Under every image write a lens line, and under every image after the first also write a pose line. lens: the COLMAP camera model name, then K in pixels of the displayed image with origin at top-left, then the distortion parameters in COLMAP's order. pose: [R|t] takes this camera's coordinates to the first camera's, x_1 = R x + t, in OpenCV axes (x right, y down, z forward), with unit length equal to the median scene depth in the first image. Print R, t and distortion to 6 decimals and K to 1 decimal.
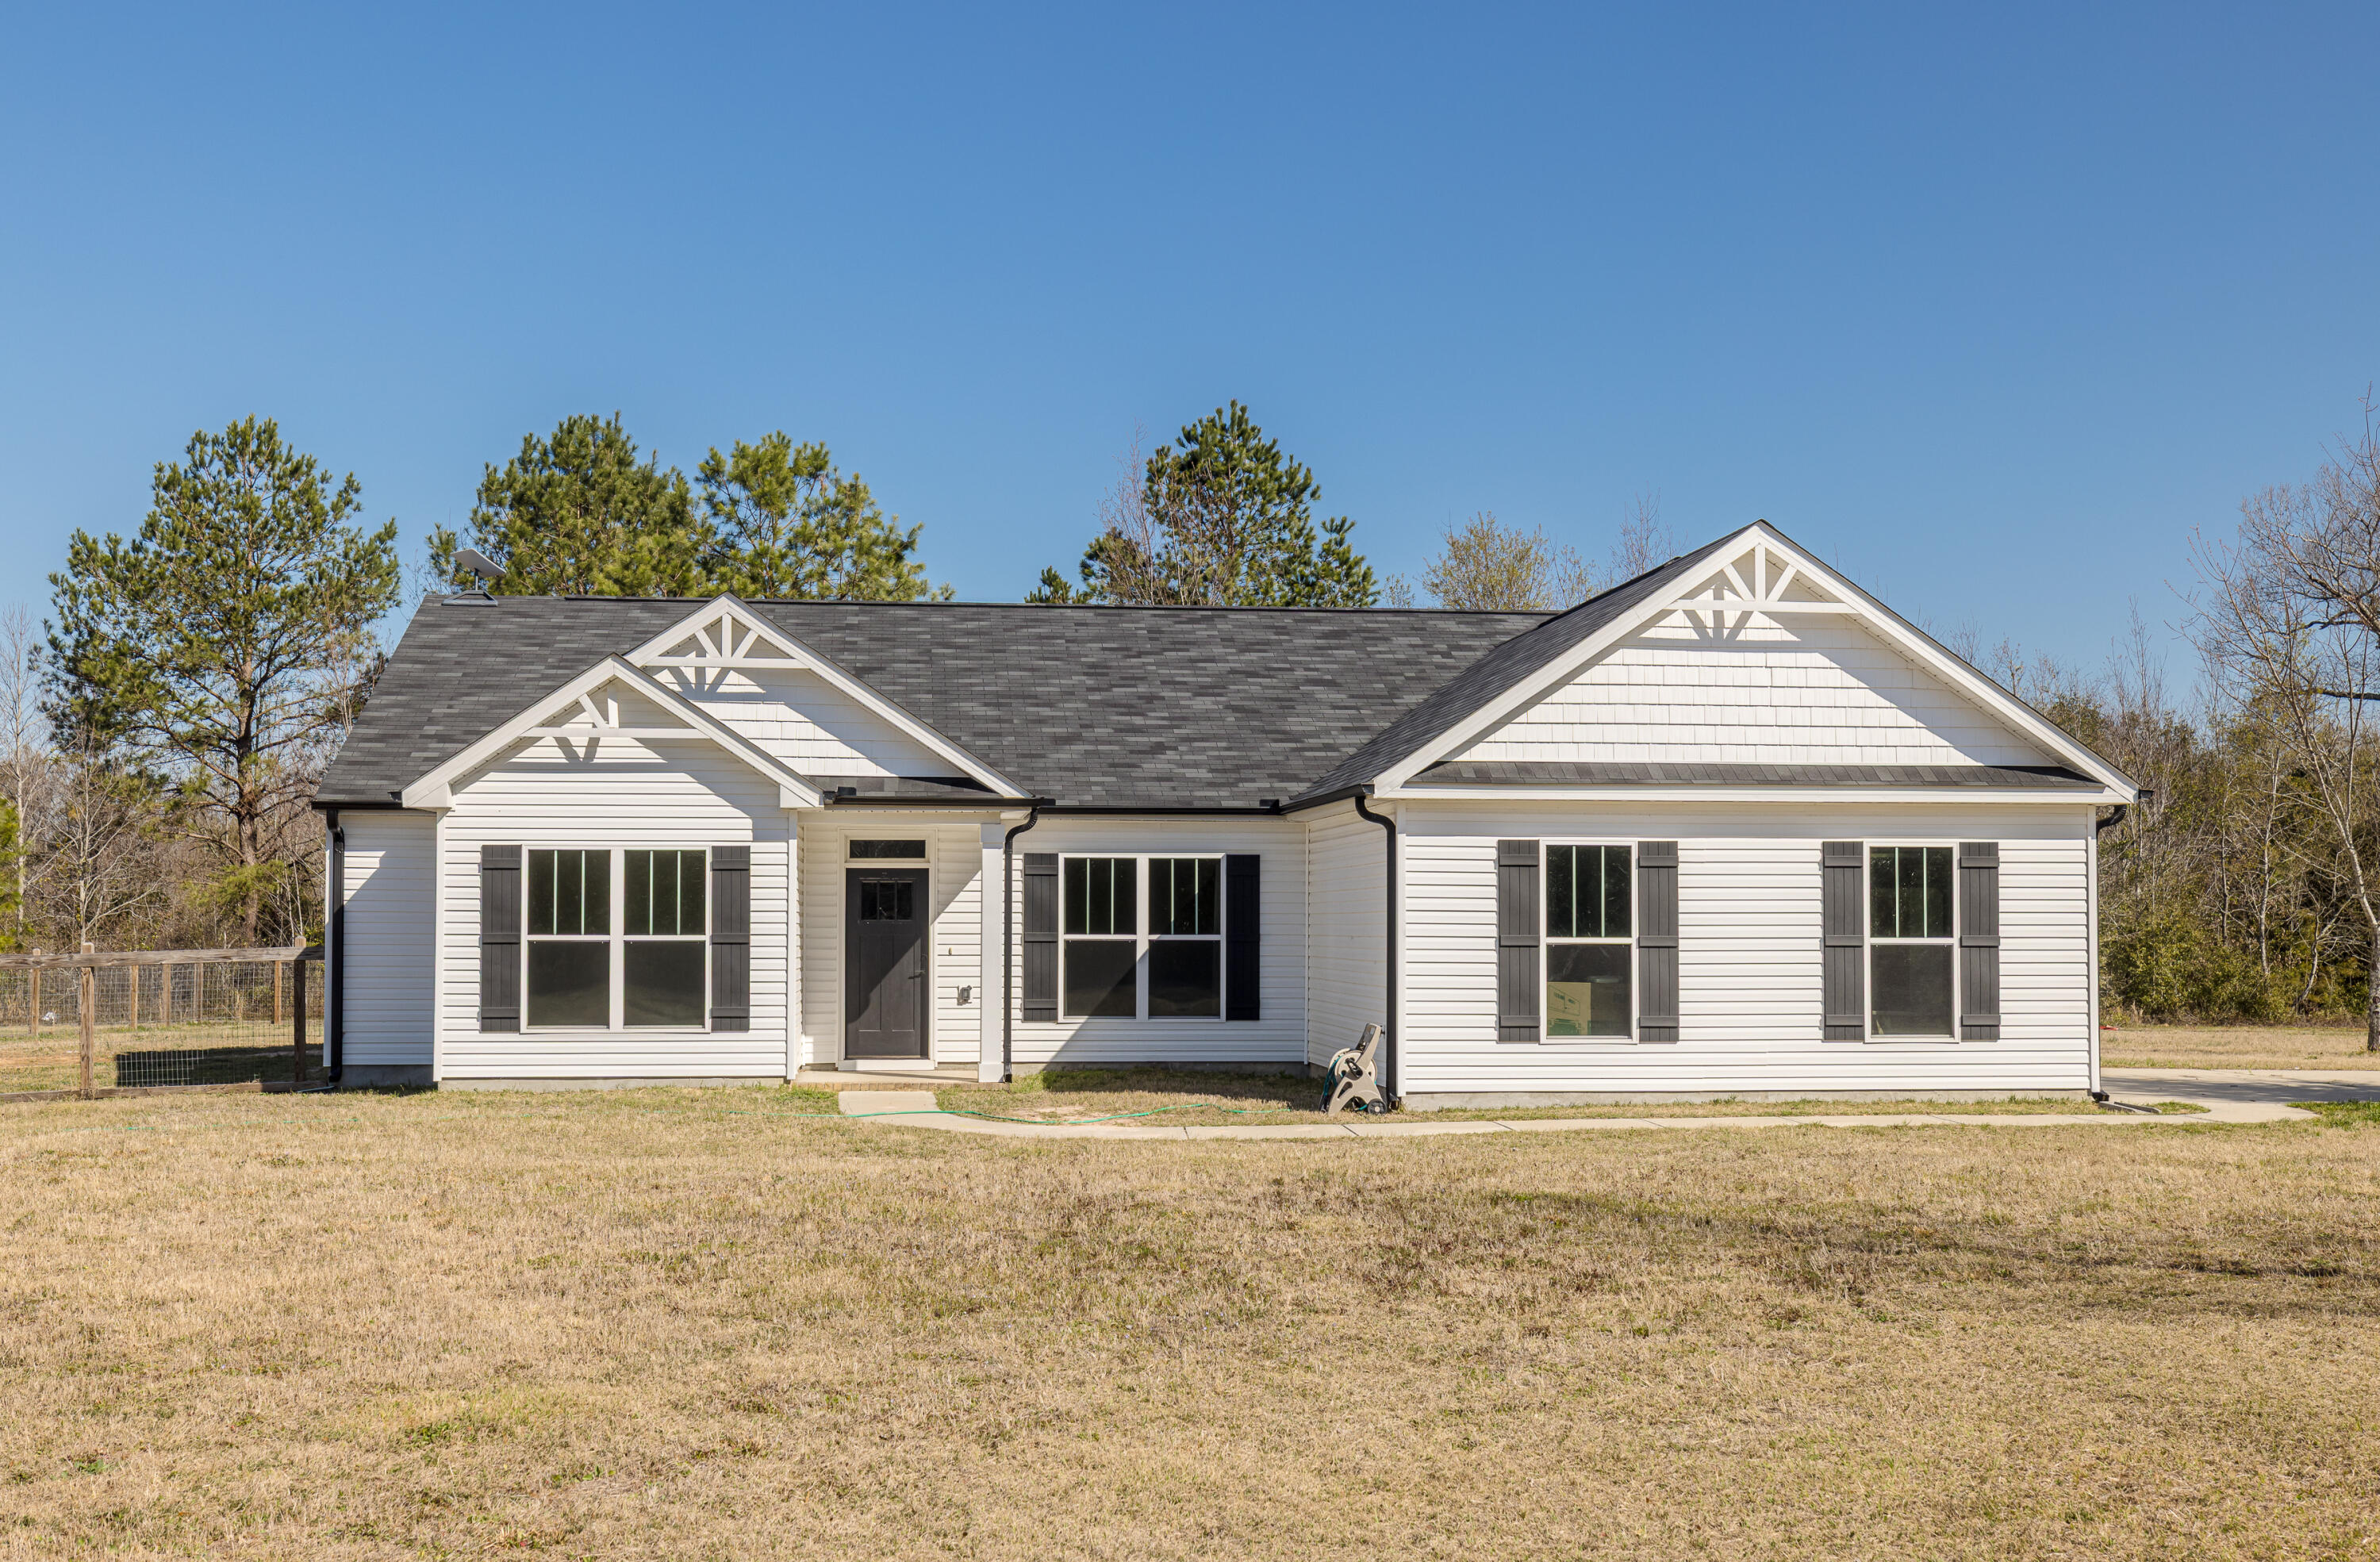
lens RADIAL K [[2433.7, 0, 1147.2], [0, 2433.7, 901.7], [0, 0, 1]] dist [0.017788, 0.000000]
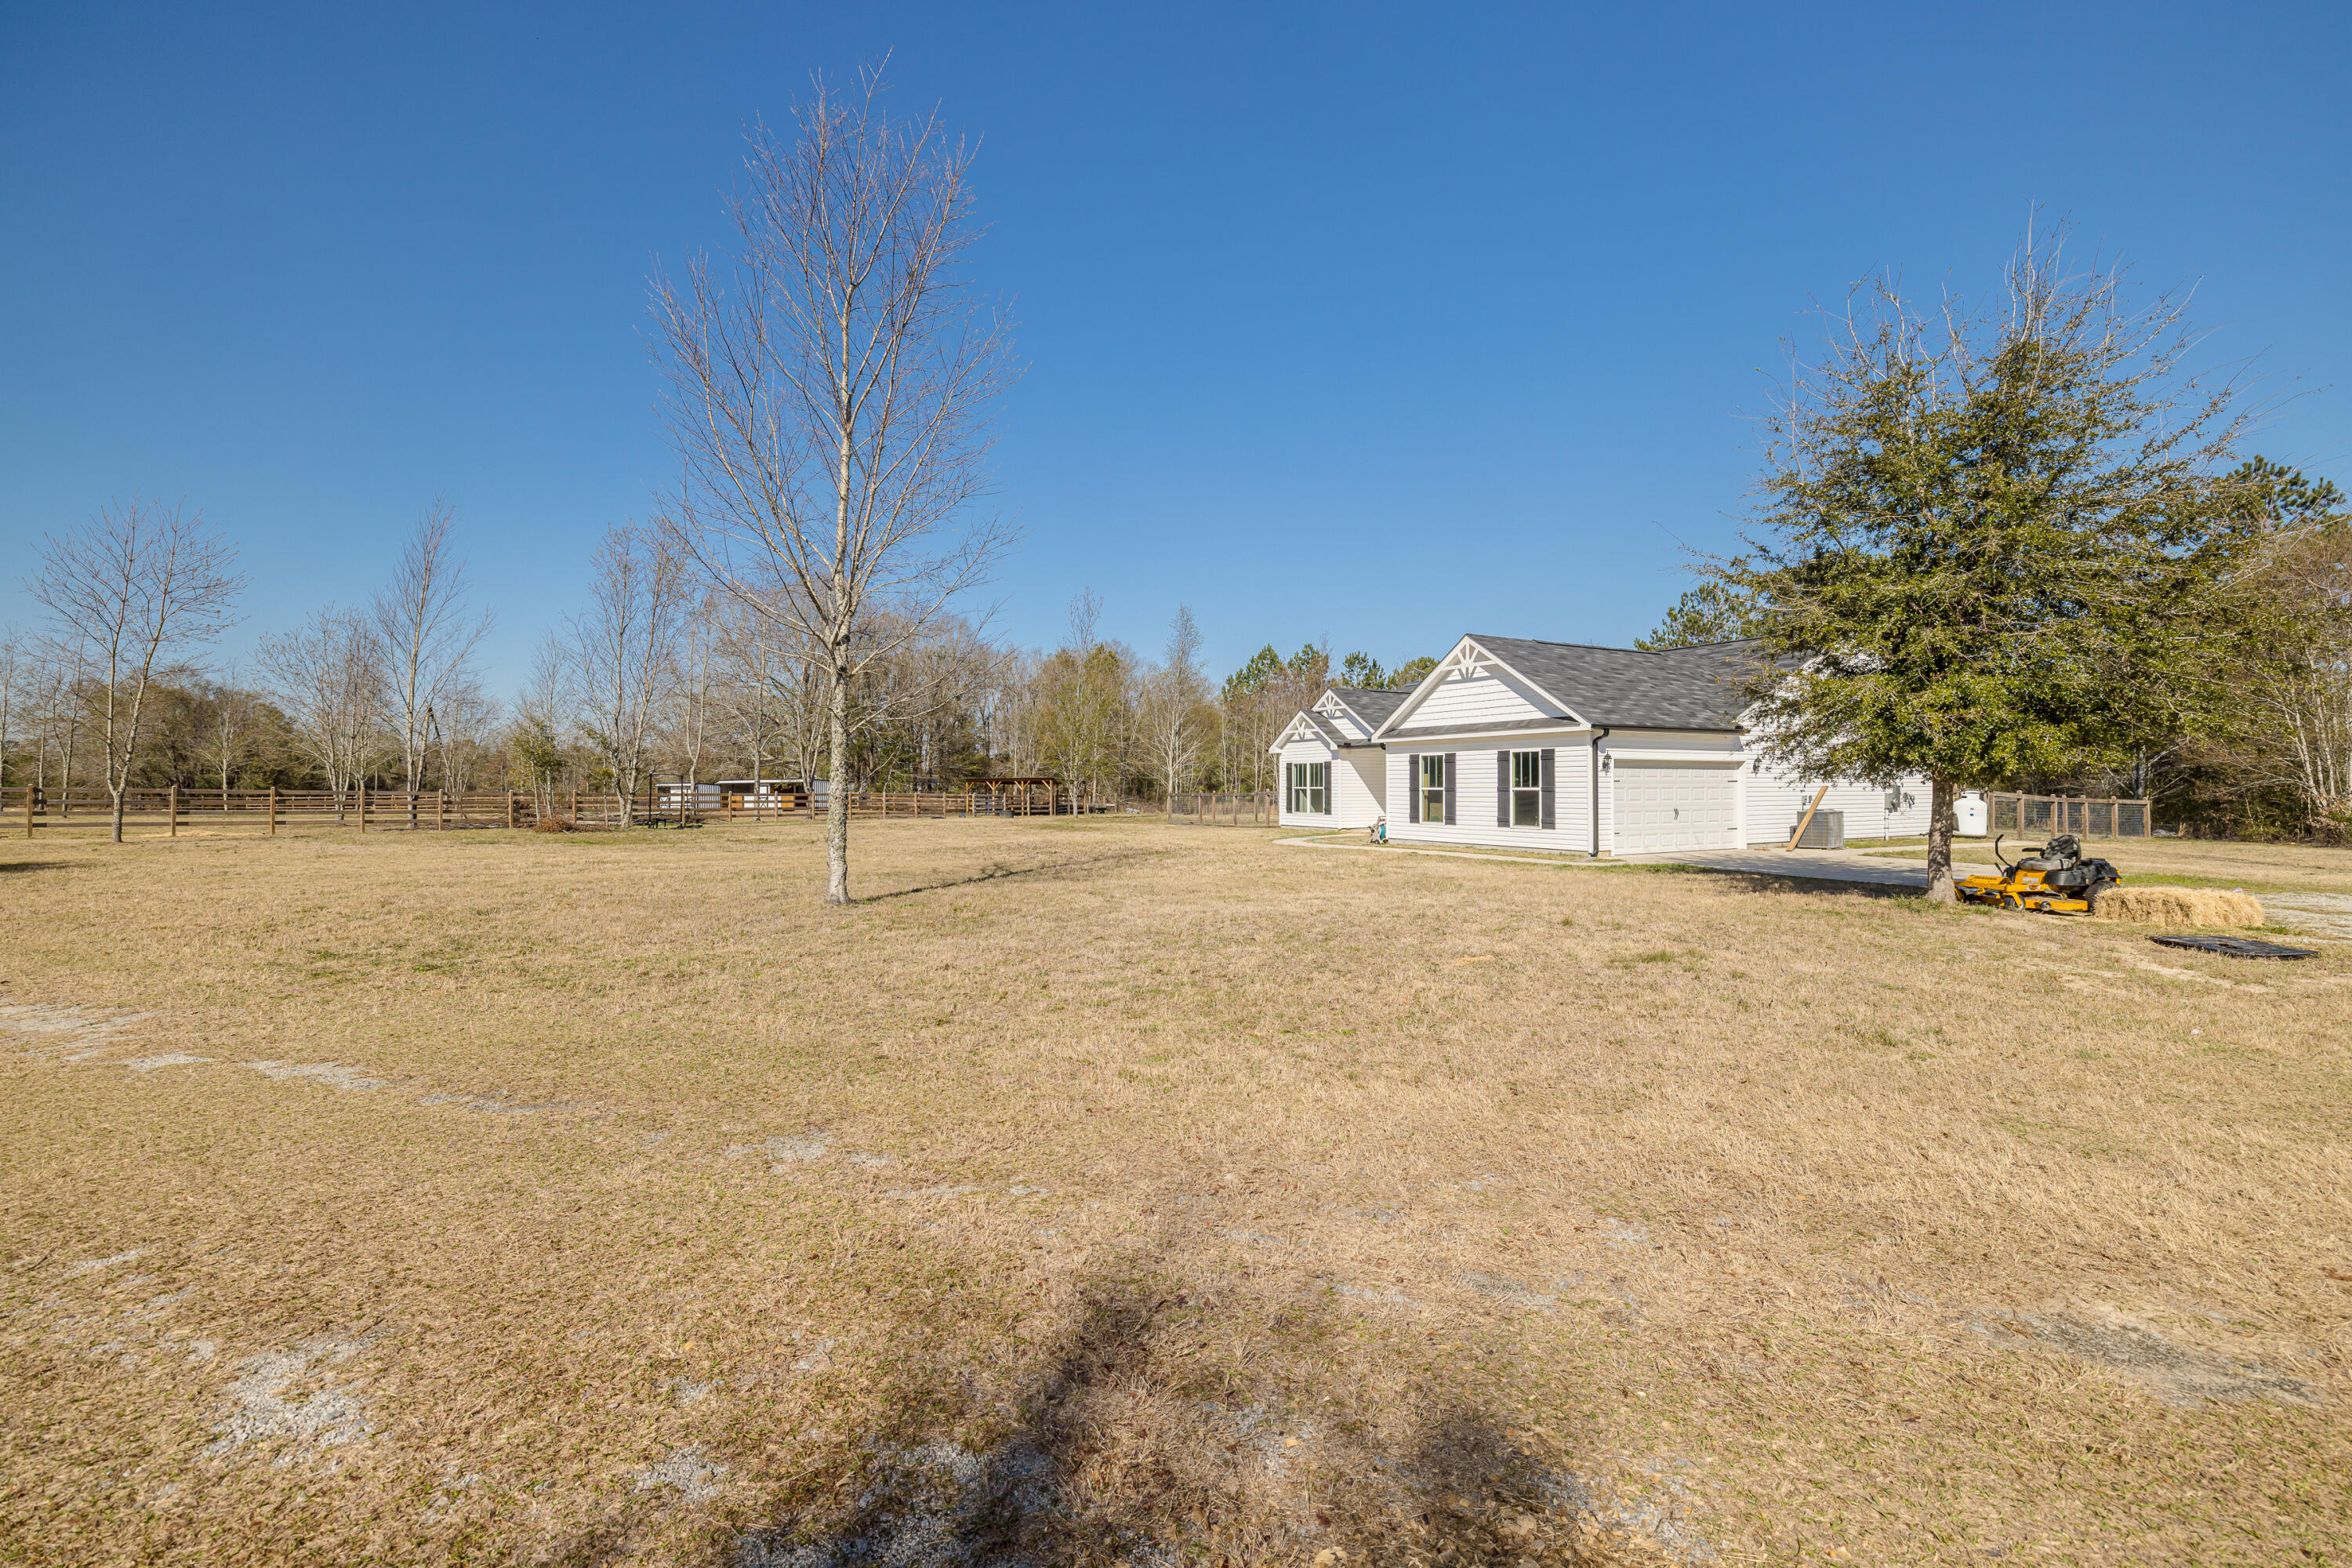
lens RADIAL K [[996.7, 0, 1170.5], [0, 996.7, 779.4], [0, 0, 1]] dist [0.002036, 0.000462]
pose [[0.393974, -0.008132, -0.919086, 1.048087], [0.013691, 0.999902, -0.002978, 0.004369], [0.919020, -0.011410, 0.394047, 0.233275]]
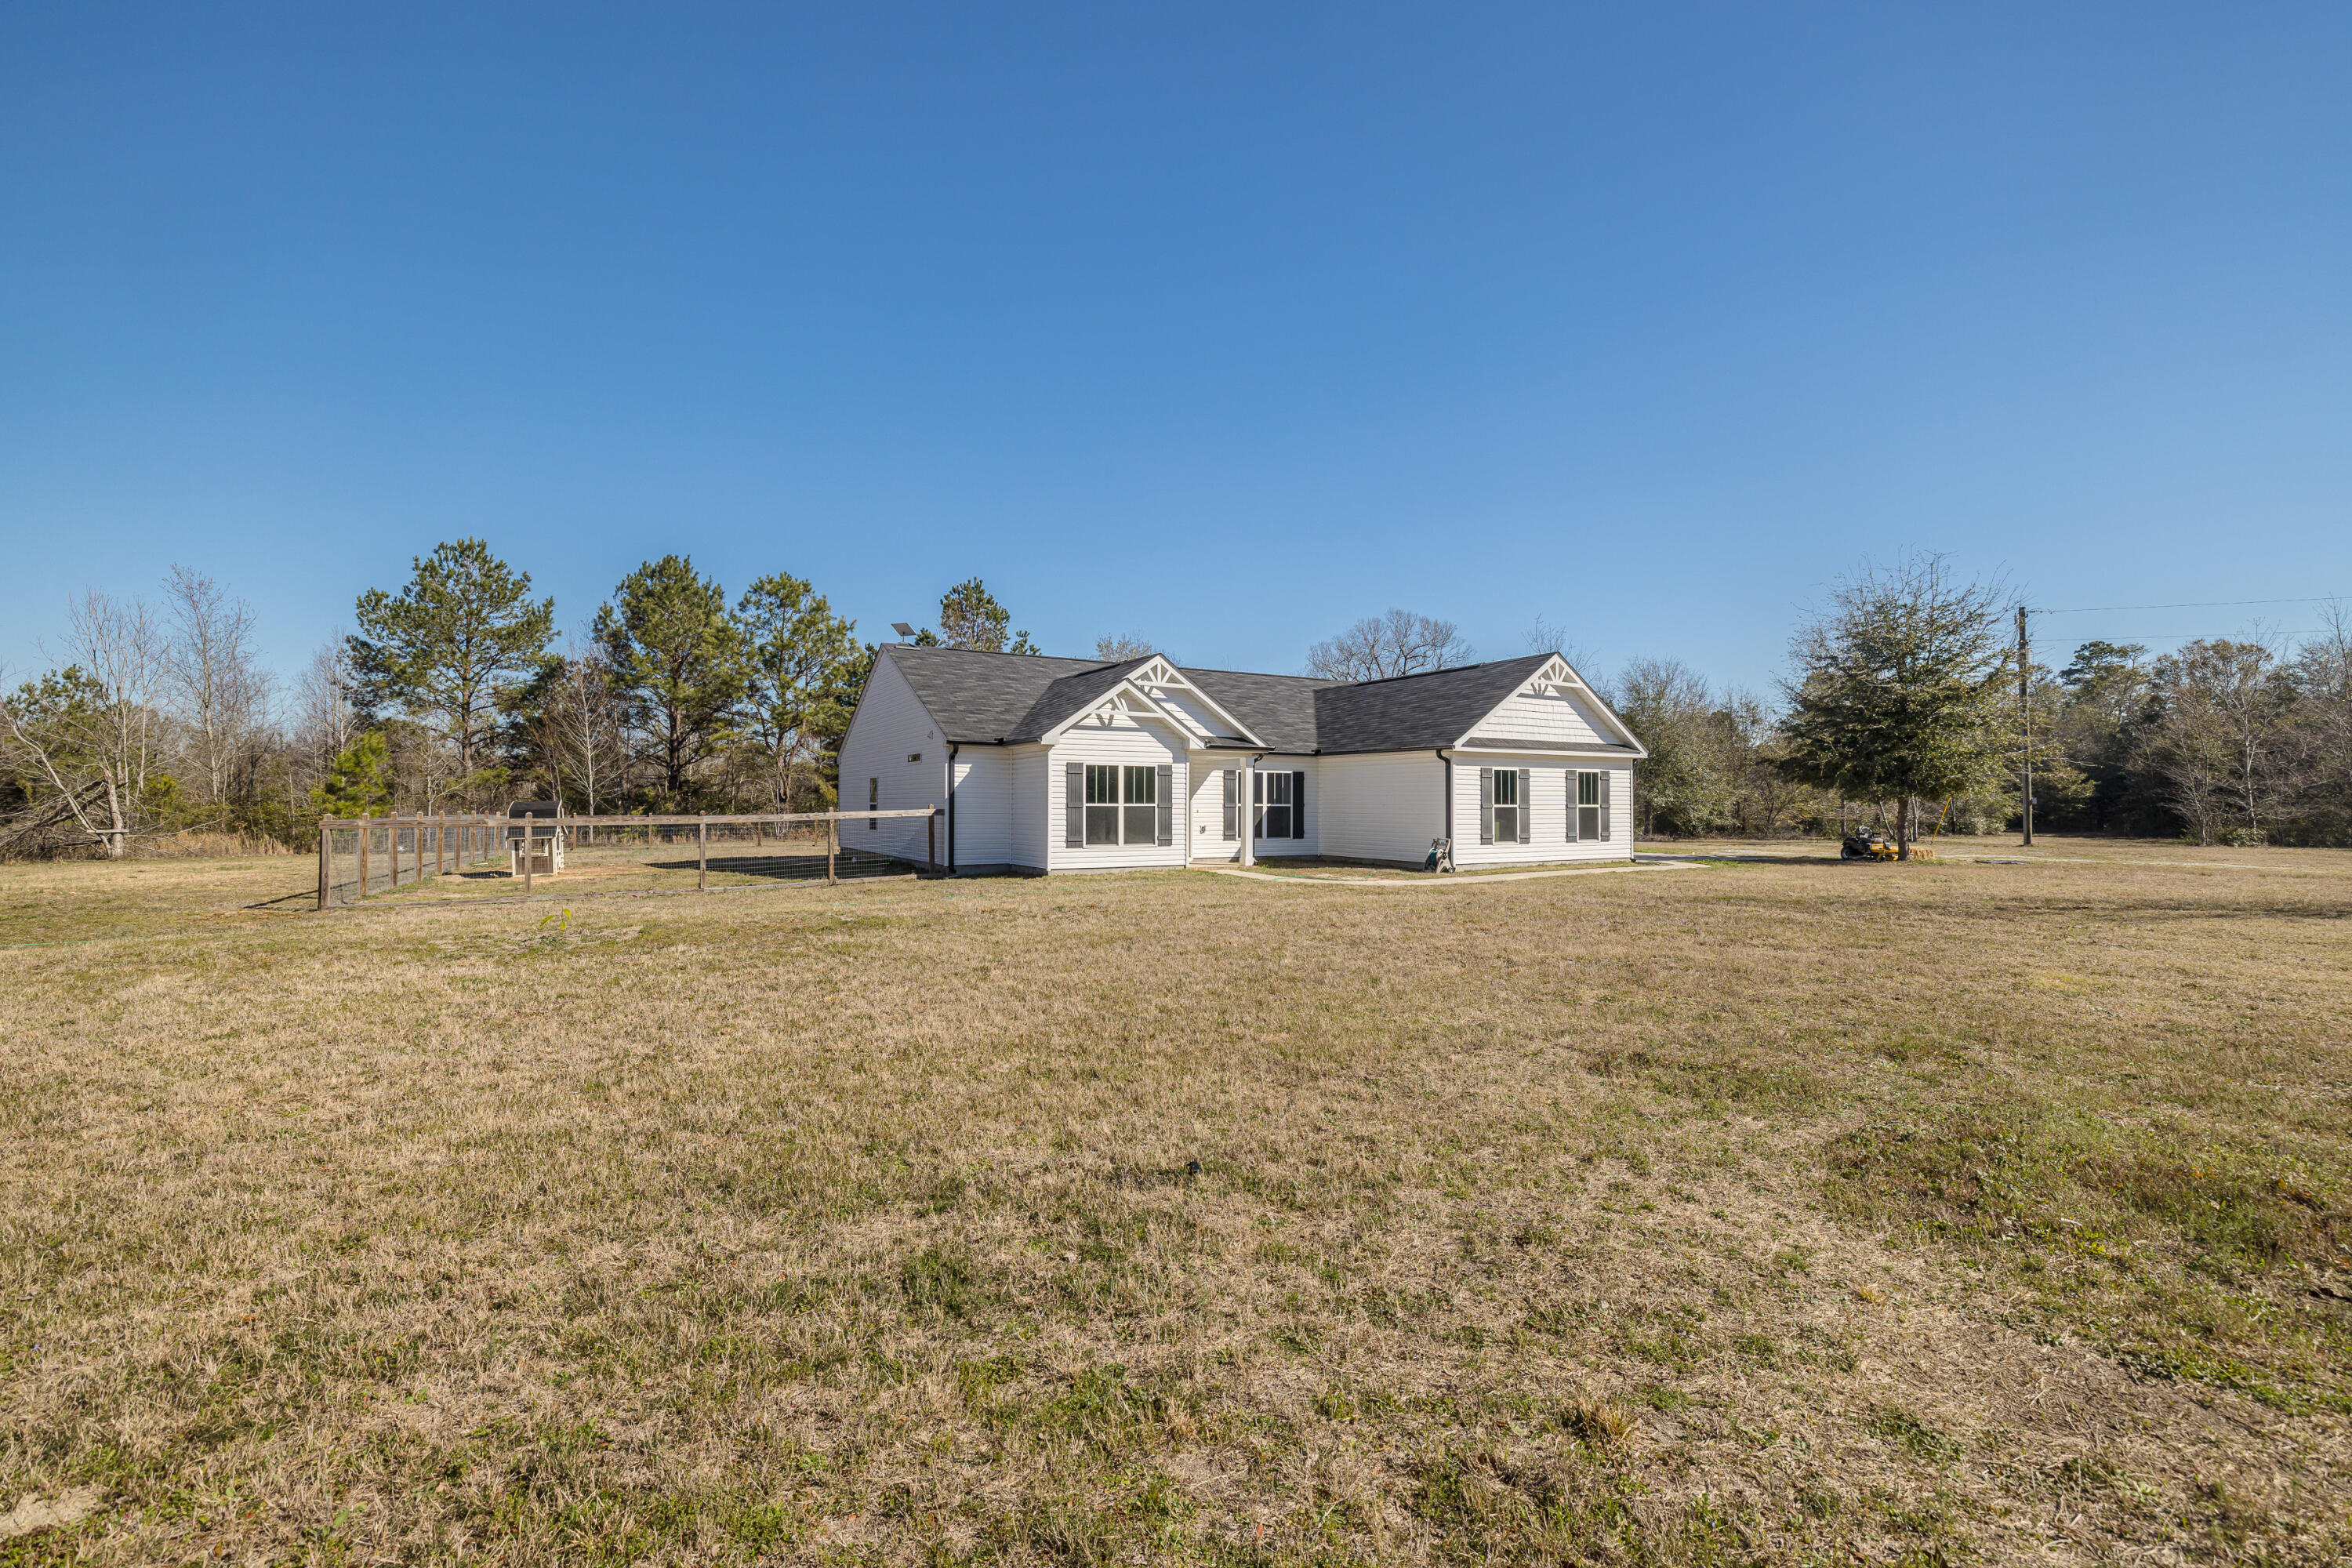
lens RADIAL K [[996.7, 0, 1174.6], [0, 996.7, 792.1], [0, 0, 1]] dist [0.002036, 0.000462]
pose [[0.911497, 0.005474, 0.411269, -0.546619], [-0.005272, 0.999985, -0.001626, 0.004047], [-0.411272, -0.000686, 0.911512, 0.145128]]
